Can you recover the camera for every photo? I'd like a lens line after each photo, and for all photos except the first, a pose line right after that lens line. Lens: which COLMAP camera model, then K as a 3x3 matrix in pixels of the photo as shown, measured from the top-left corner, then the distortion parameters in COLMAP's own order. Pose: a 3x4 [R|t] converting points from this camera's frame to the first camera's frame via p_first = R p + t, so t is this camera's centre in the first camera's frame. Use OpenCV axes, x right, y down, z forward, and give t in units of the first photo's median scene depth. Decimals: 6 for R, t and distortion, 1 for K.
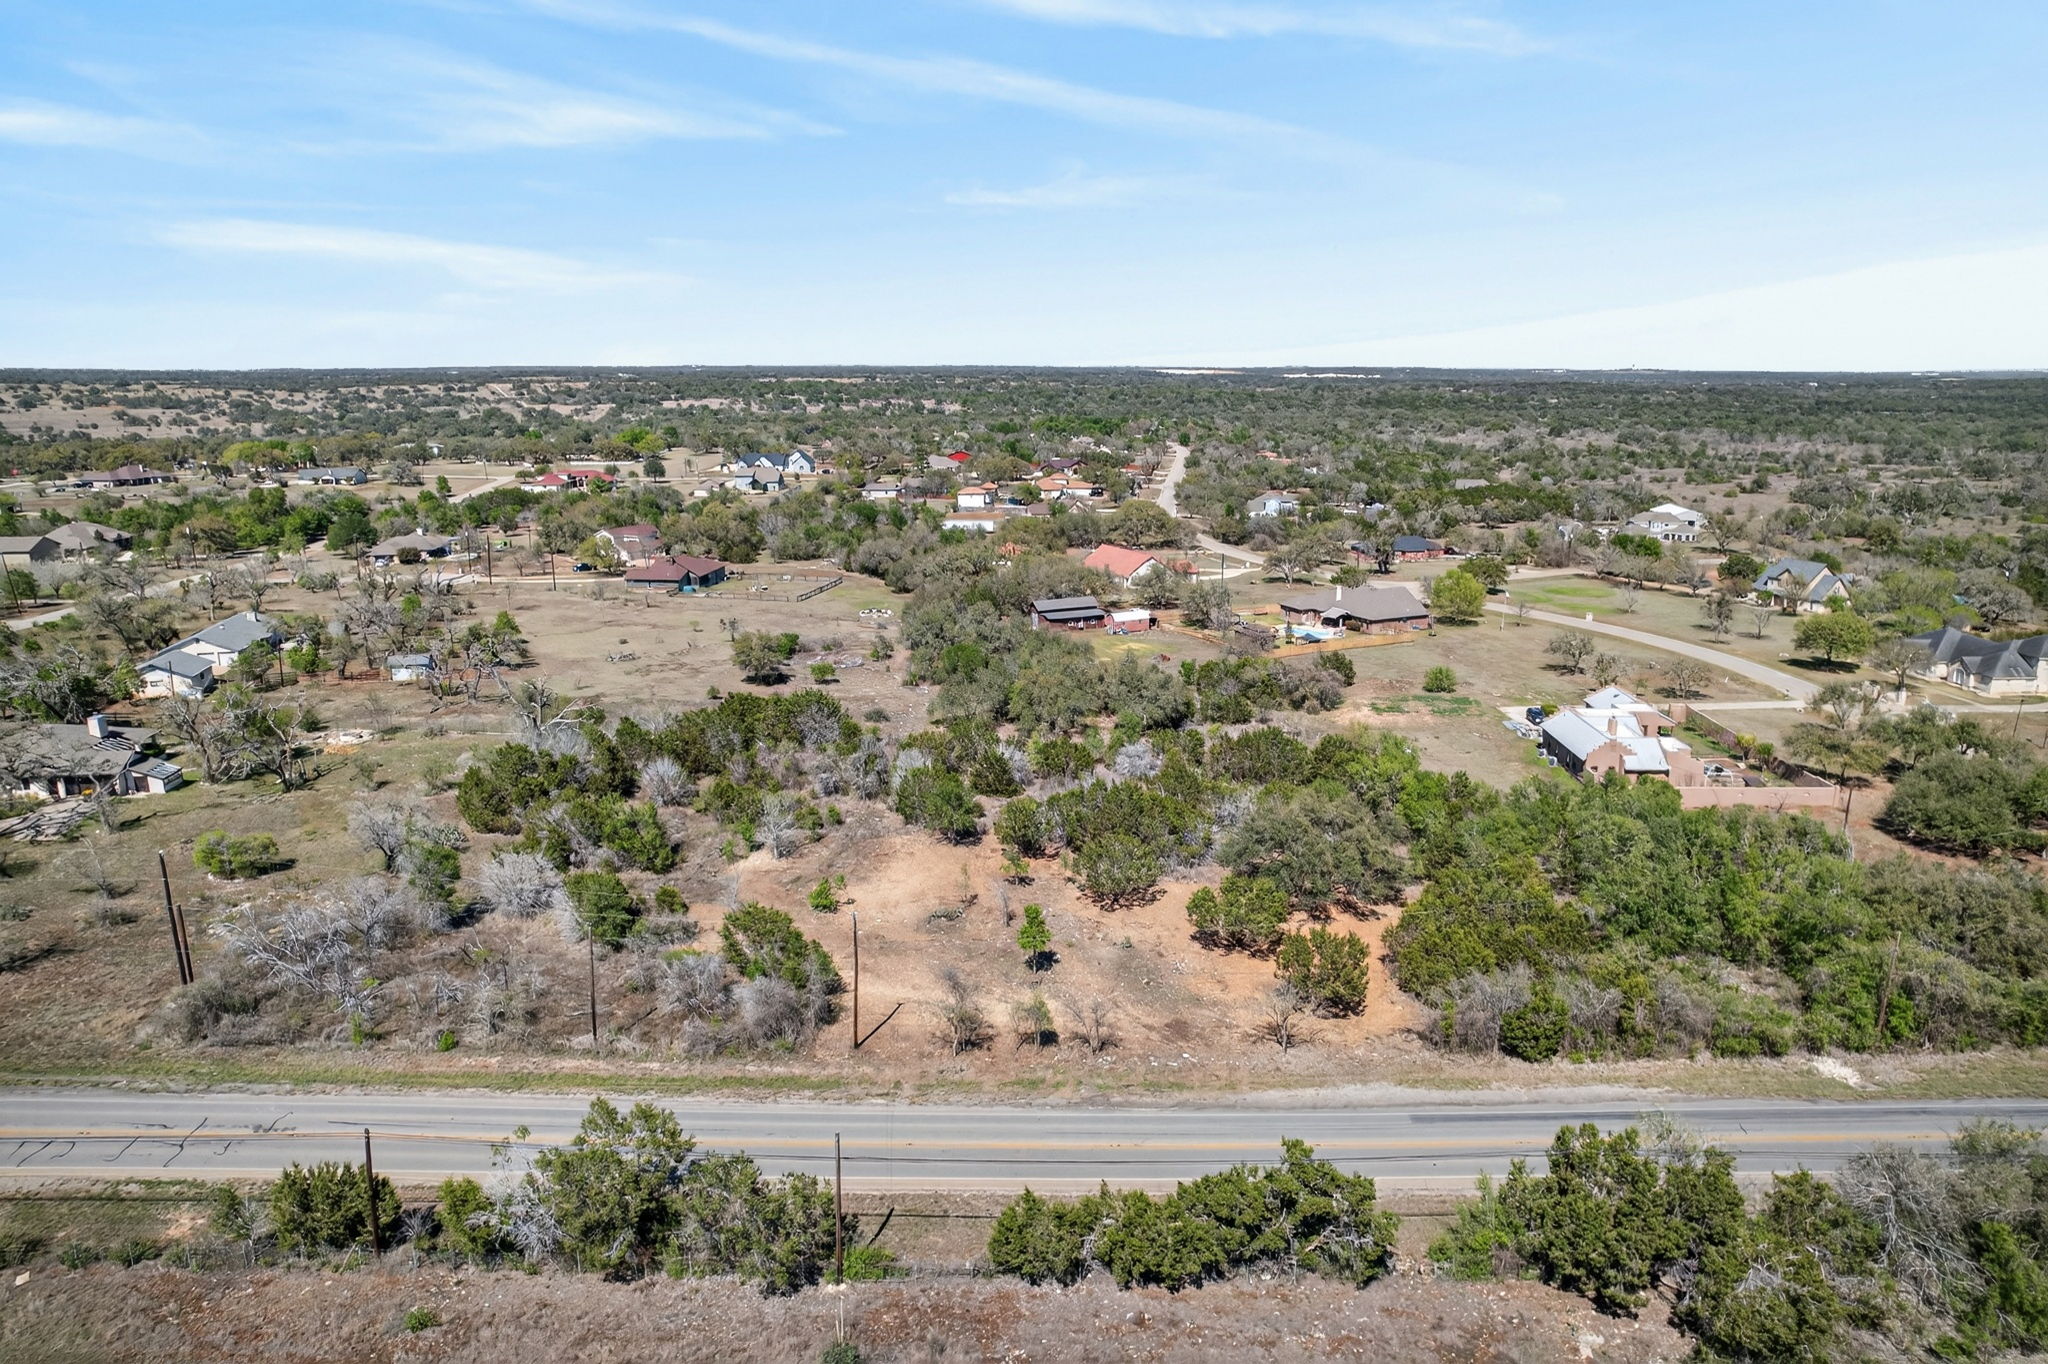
lens RADIAL K [[1311.4, 0, 1024.0], [0, 1311.4, 682.0], [0, 0, 1]] dist [-0.074412, 0.071791]
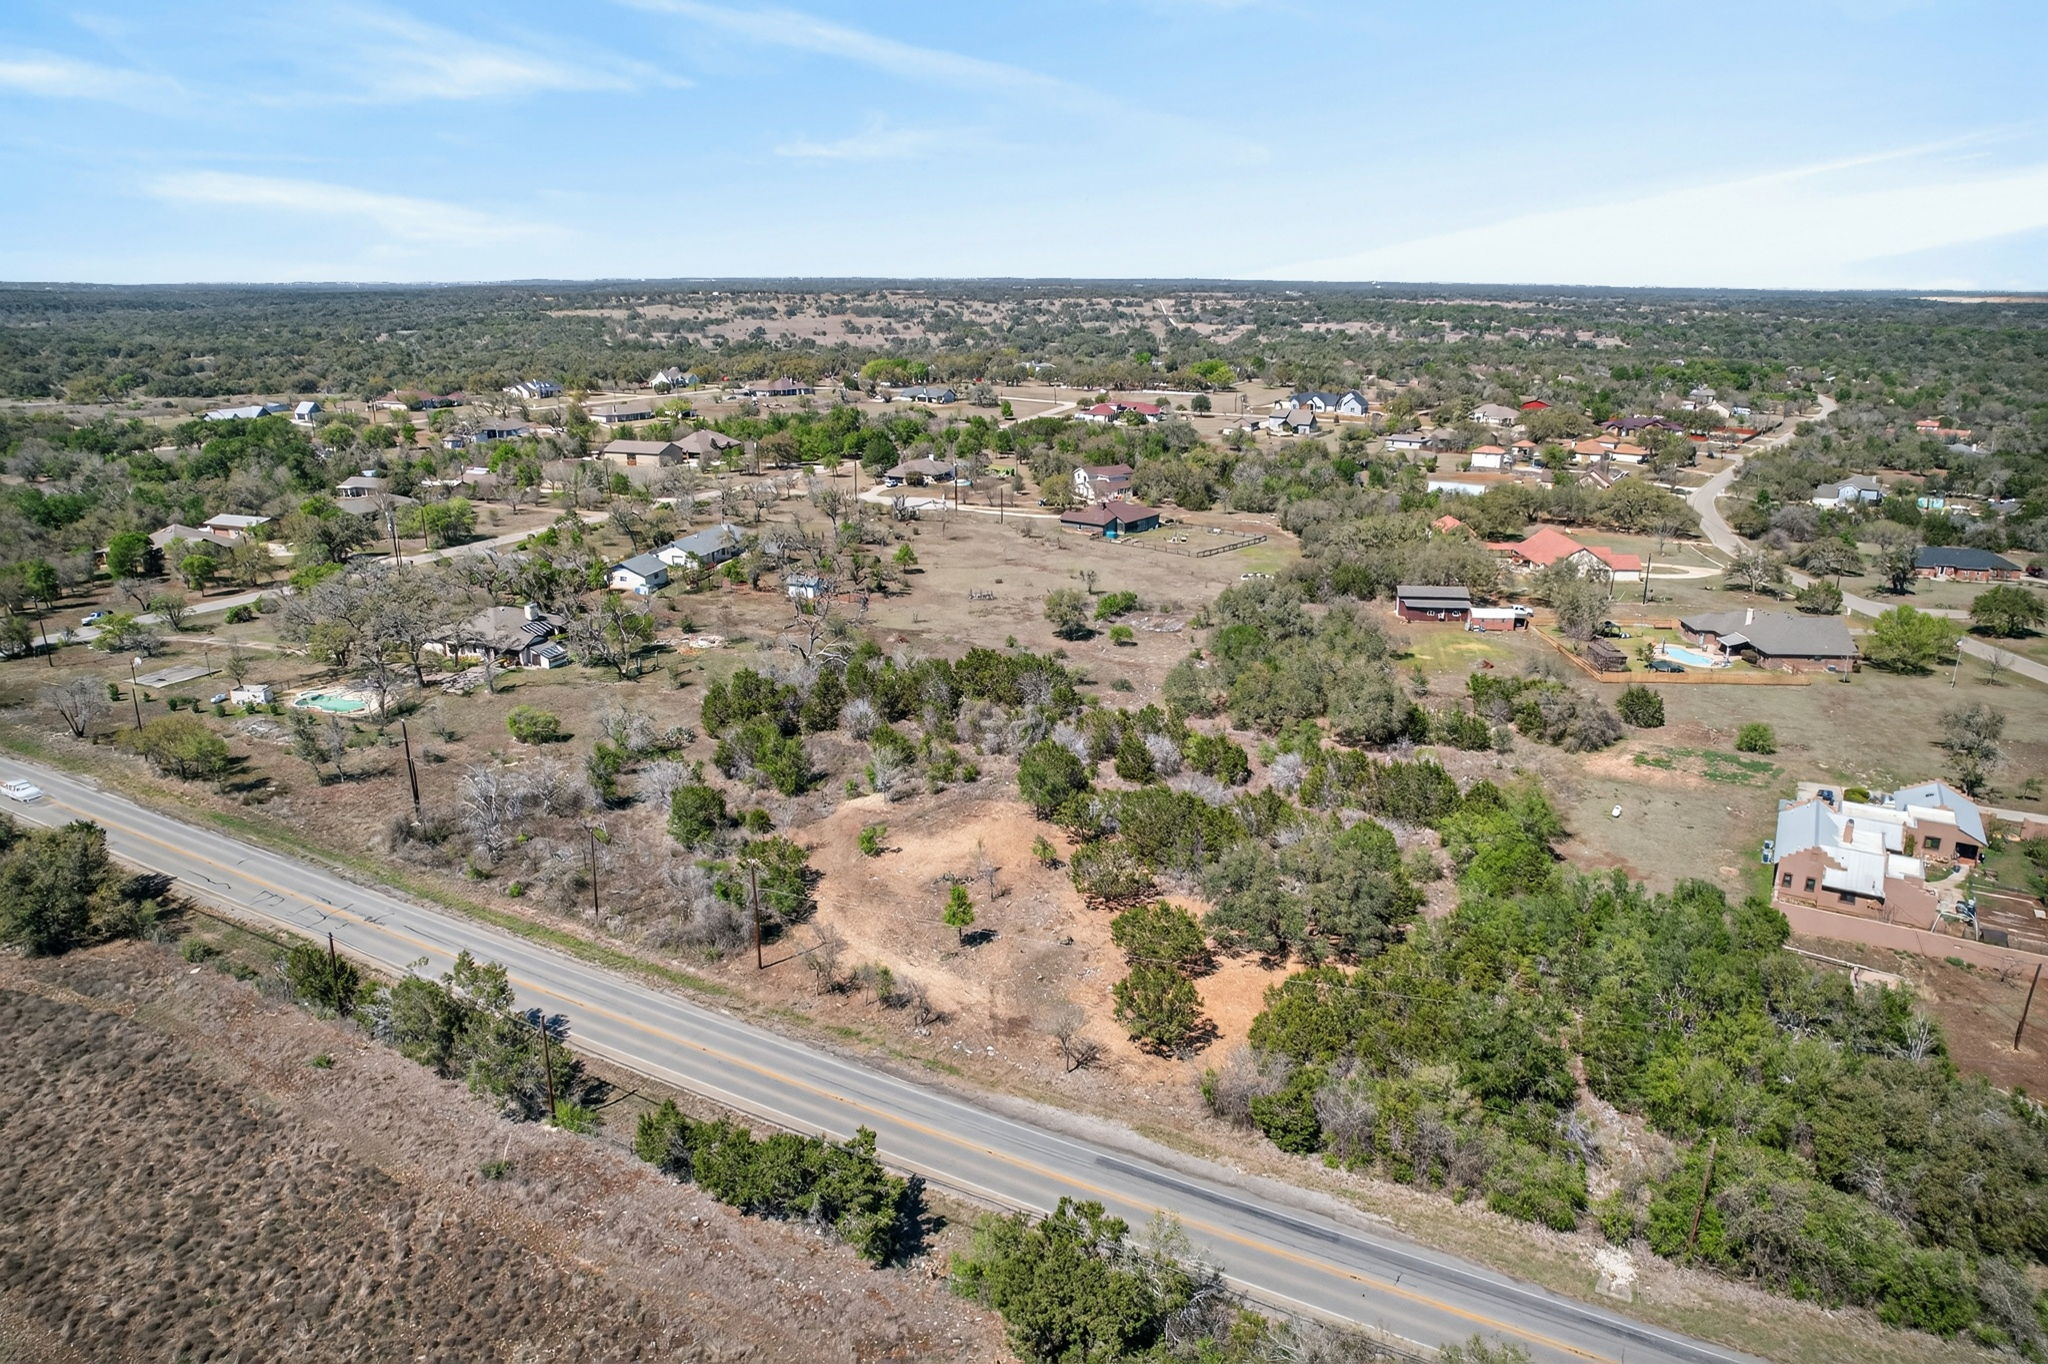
lens RADIAL K [[1311.4, 0, 1024.0], [0, 1311.4, 682.0], [0, 0, 1]] dist [-0.074412, 0.071791]
pose [[0.877539, 0.147199, -0.456353, 0.370646], [-0.118886, 0.988791, 0.090328, -0.077350], [0.464534, -0.025012, 0.885202, 0.019605]]
